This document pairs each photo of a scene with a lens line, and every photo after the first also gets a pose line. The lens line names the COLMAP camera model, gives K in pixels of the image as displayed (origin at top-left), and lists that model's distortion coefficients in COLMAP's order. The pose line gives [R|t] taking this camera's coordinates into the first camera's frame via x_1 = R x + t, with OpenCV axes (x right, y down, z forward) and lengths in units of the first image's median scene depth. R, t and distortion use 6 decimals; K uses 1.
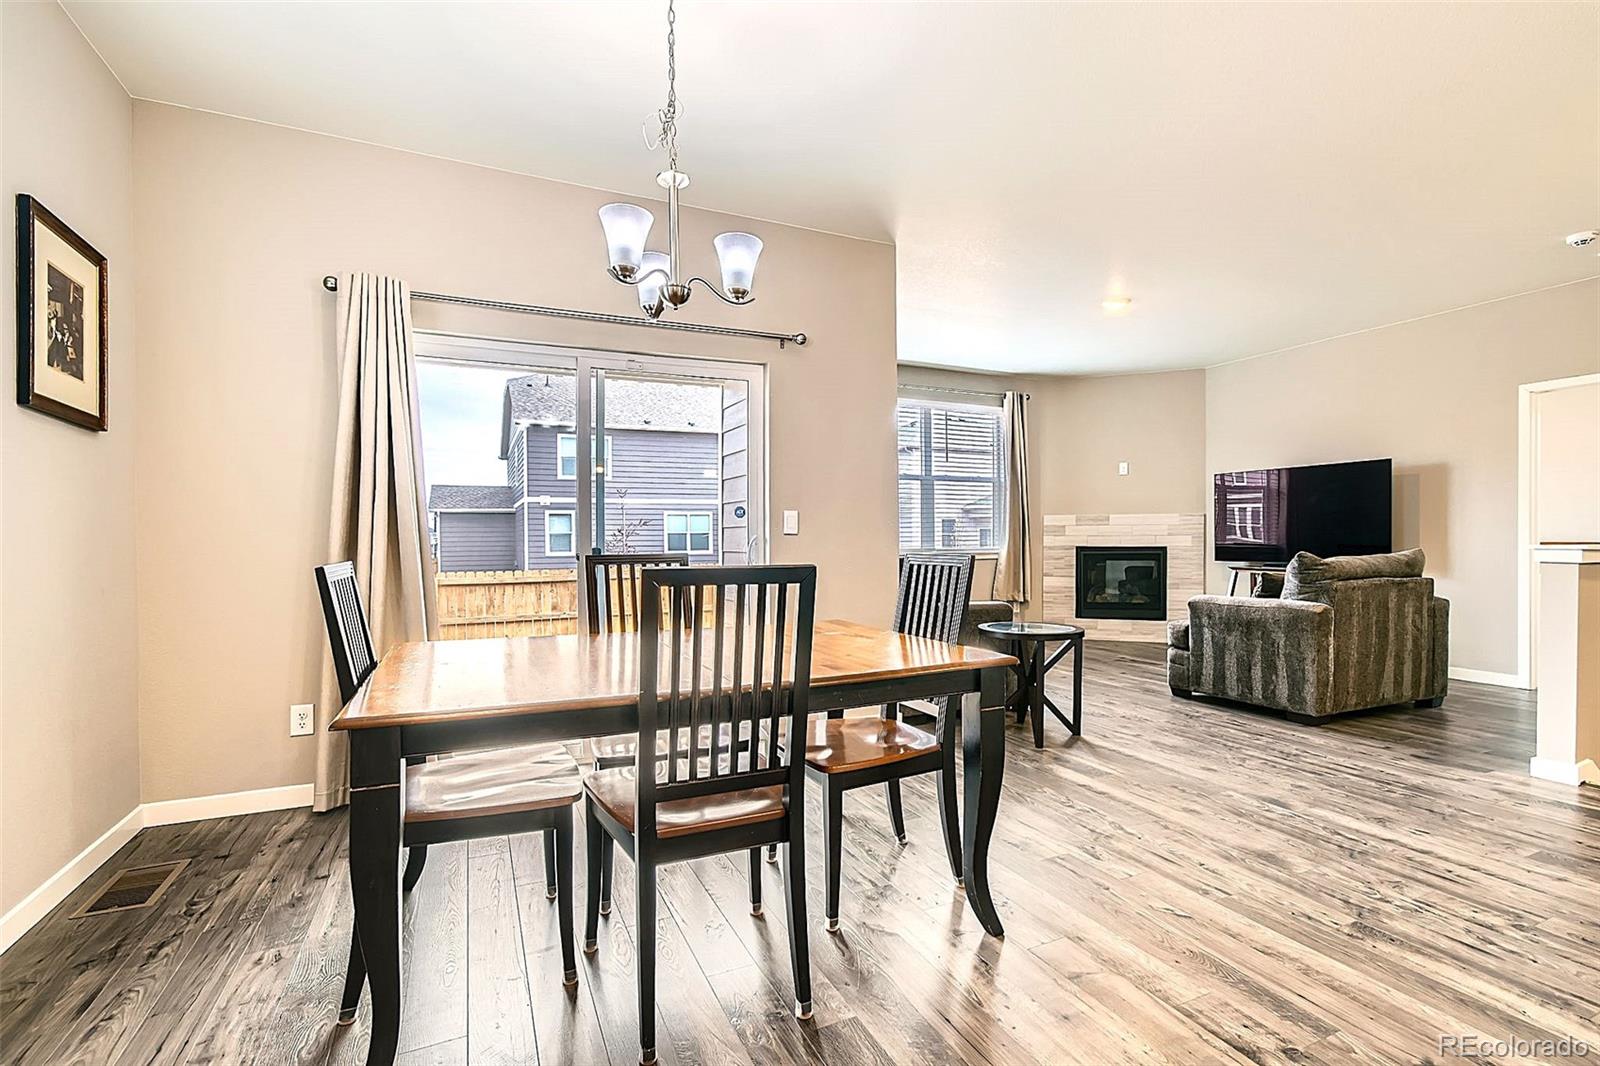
lens RADIAL K [[752.9, 0, 807.8], [0, 752.9, 540.7], [0, 0, 1]] dist [-0.000002, 0.000175]
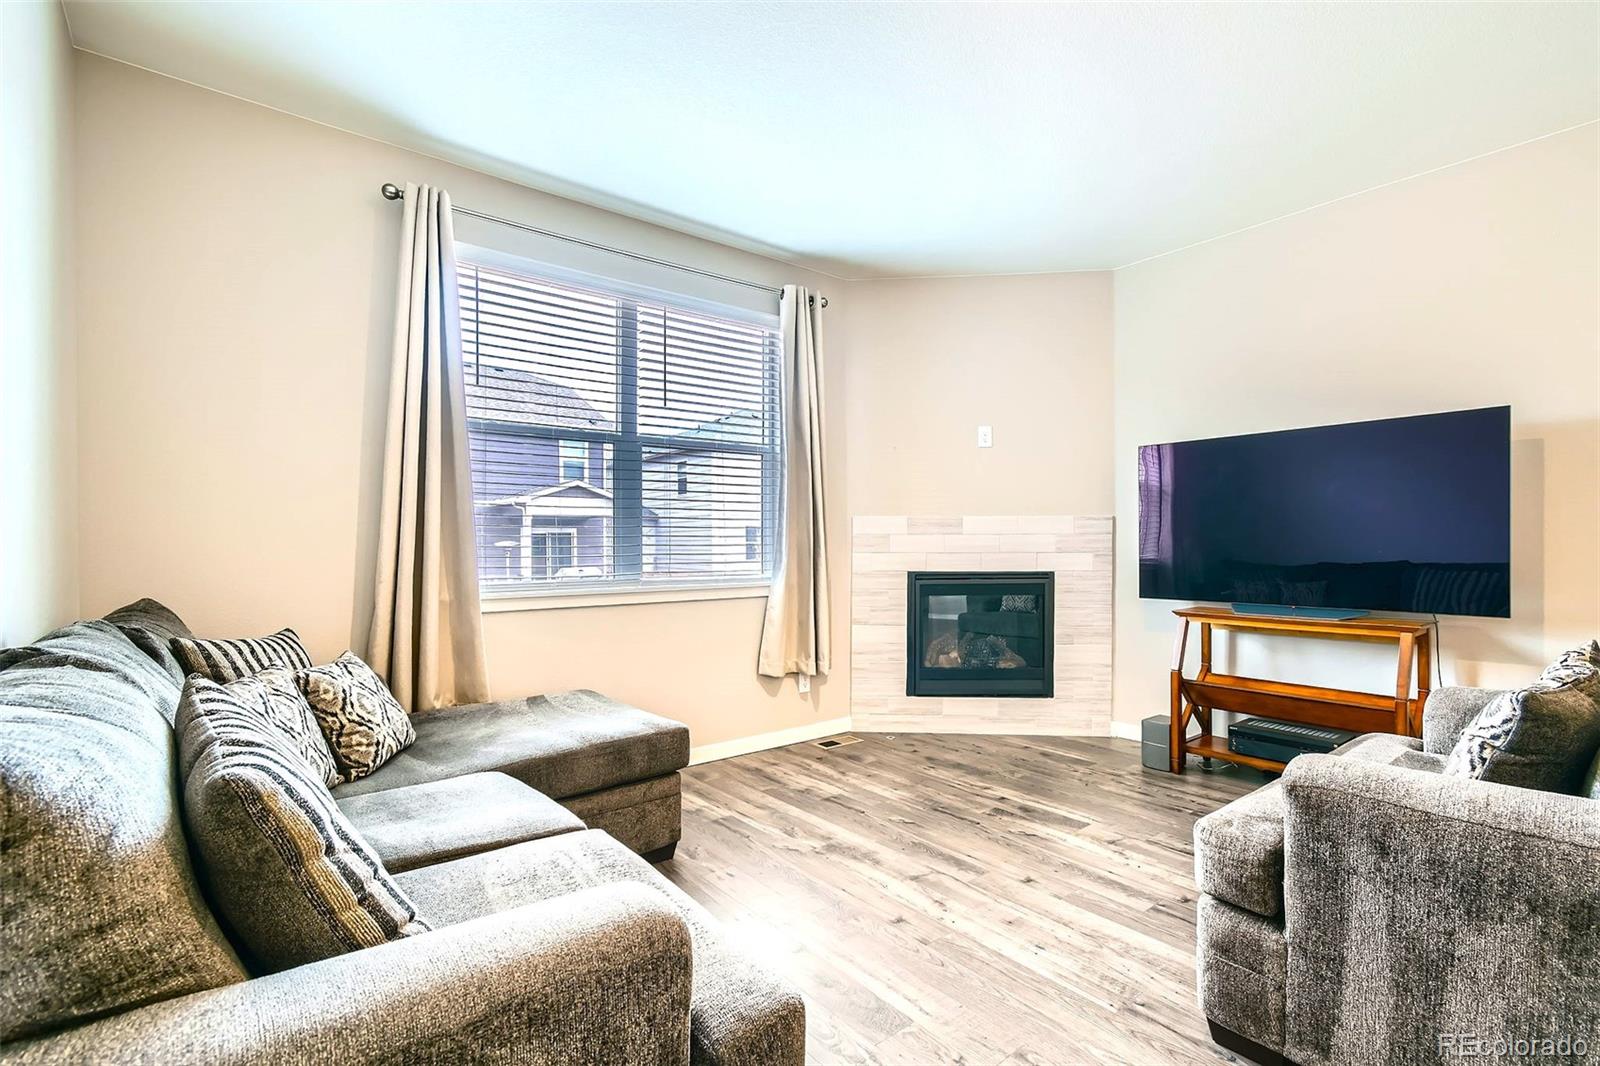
lens RADIAL K [[721.9, 0, 794.5], [0, 721.9, 535.2], [0, 0, 1]] dist [0.000974, 0.000356]
pose [[0.976328, 0.004644, 0.216246, 0.166052], [-0.000943, 0.999851, -0.017216, -0.011019], [-0.216293, 0.016605, 0.976187, 0.517854]]
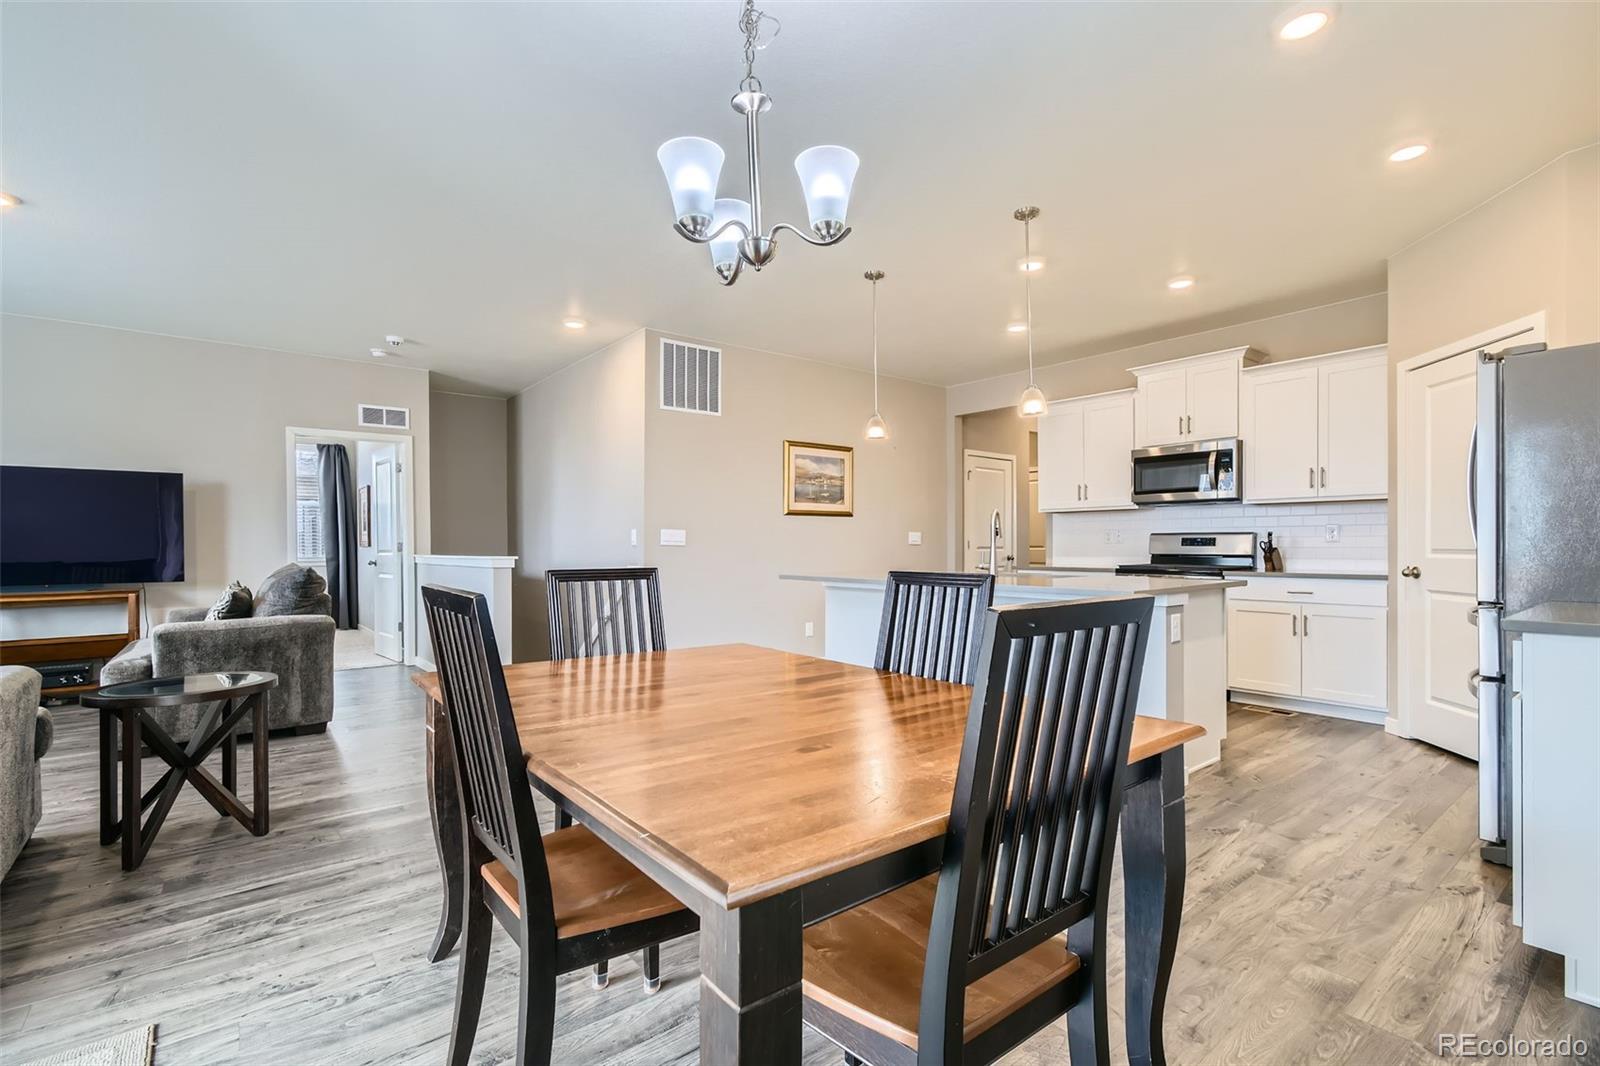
lens RADIAL K [[718.7, 0, 786.5], [0, 718.7, 542.3], [0, 0, 1]] dist [0.000600, 0.000017]
pose [[-0.223100, 0.007957, 0.974763, -0.273359], [0.009686, 0.999935, -0.005945, -0.004107], [-0.974747, 0.008115, -0.223163, 0.356423]]
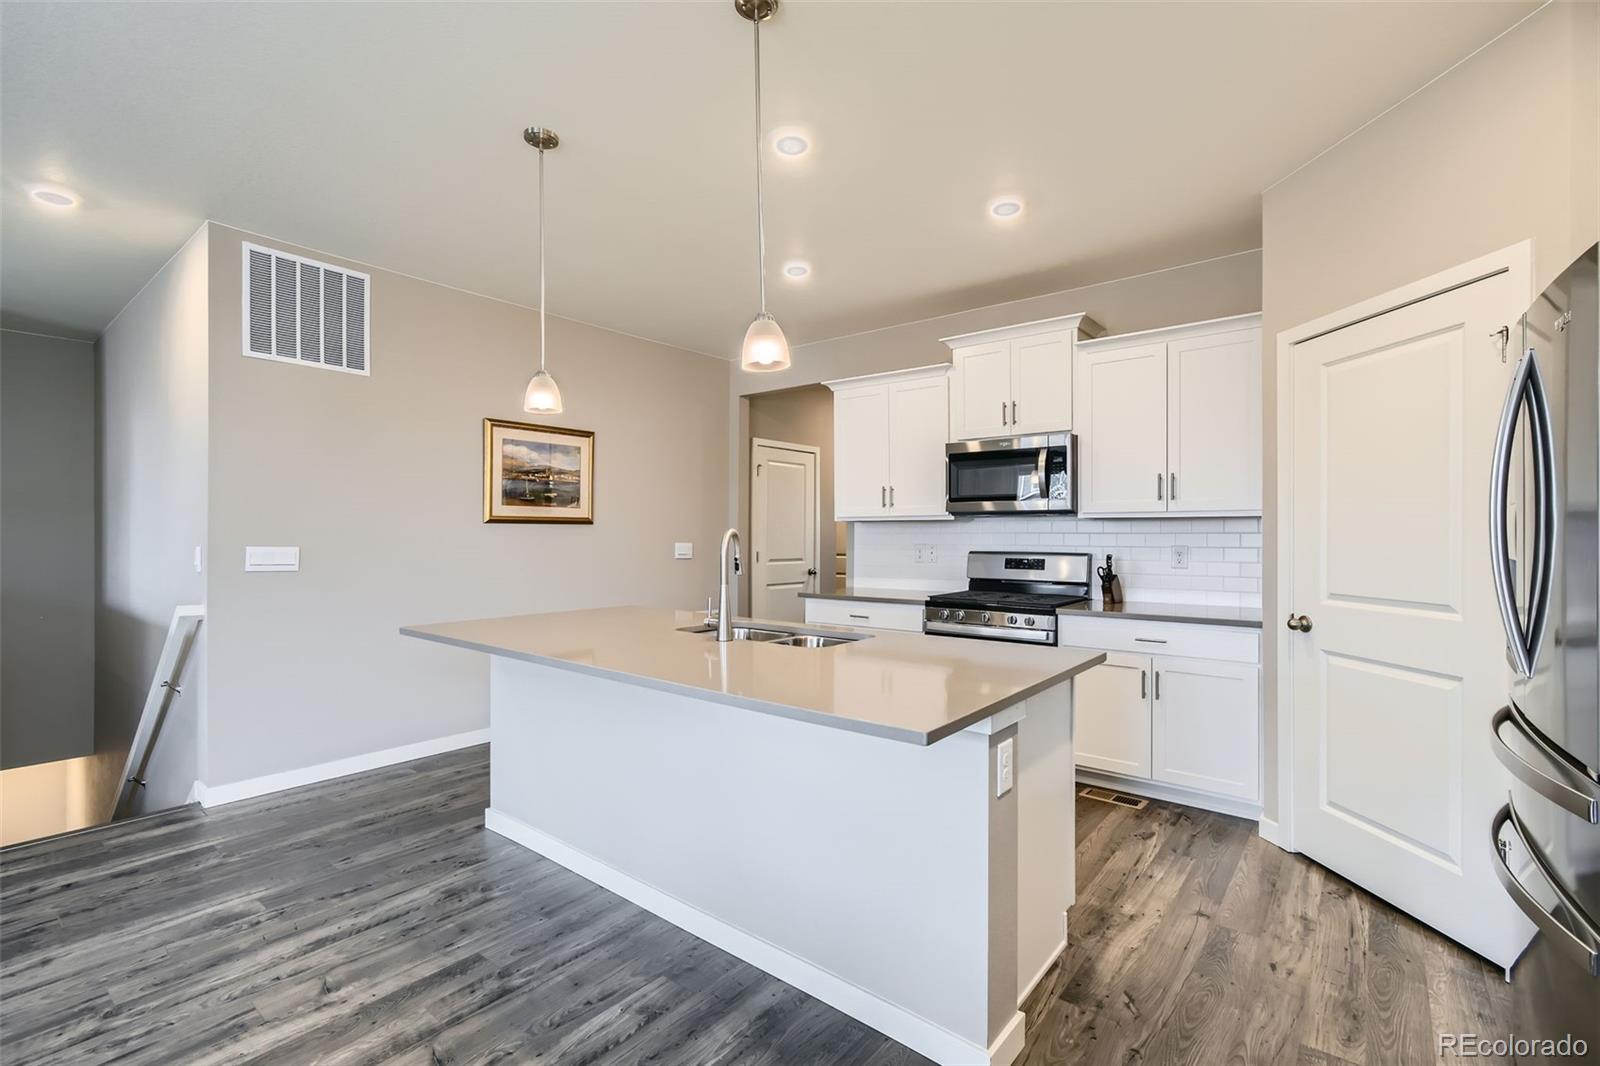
lens RADIAL K [[721.9, 0, 794.5], [0, 721.9, 535.2], [0, 0, 1]] dist [0.000974, 0.000356]
pose [[-0.438560, 0.003314, 0.898696, -0.090478], [0.011099, 0.999937, 0.001729, -0.030622], [-0.898633, 0.010733, -0.438569, 0.200827]]
